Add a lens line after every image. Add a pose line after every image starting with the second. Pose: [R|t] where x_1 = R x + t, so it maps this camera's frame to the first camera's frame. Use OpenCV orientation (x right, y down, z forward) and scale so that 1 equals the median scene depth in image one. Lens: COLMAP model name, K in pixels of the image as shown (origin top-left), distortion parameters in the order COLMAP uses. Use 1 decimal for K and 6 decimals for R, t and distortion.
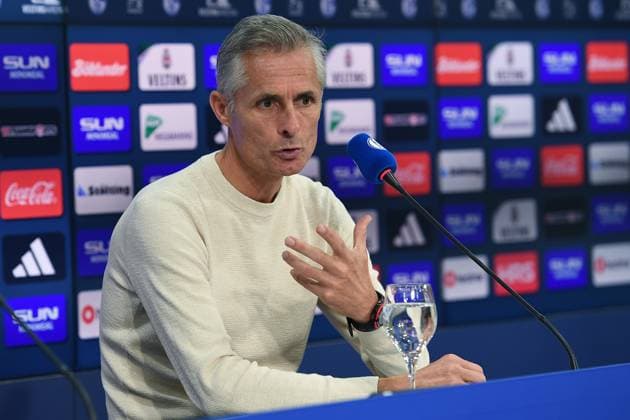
lens RADIAL K [[2061.3, 0, 315.0], [0, 2061.3, 210.0], [0, 0, 1]] dist [0.347207, 0.256742]
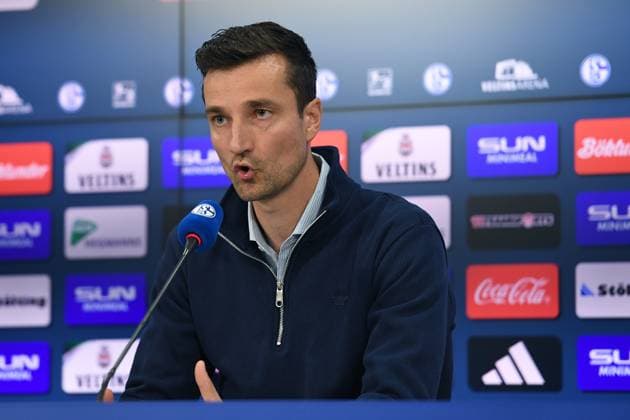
lens RADIAL K [[2061.3, 0, 315.0], [0, 2061.3, 210.0], [0, 0, 1]] dist [0.347207, 0.256742]
pose [[0.577883, 0.007954, -0.816081, 0.541177], [-0.023467, 0.999701, -0.006873, -0.034804], [0.815782, 0.023123, 0.577897, 0.419333]]
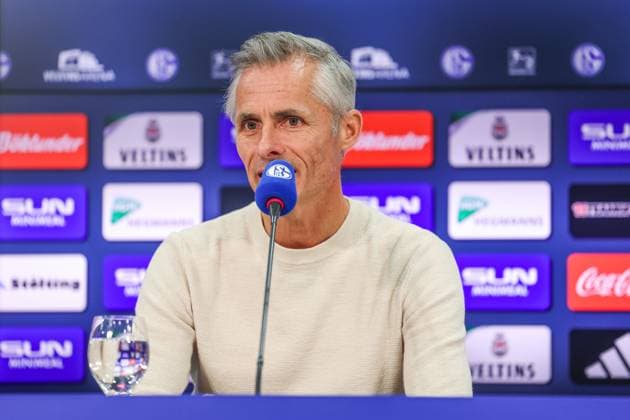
lens RADIAL K [[2061.3, 0, 315.0], [0, 2061.3, 210.0], [0, 0, 1]] dist [0.347207, 0.256742]
pose [[0.742933, 0.027599, -0.668796, 0.453146], [-0.047012, 0.998834, -0.011005, -0.029157], [0.667712, 0.039618, 0.743364, 0.351293]]
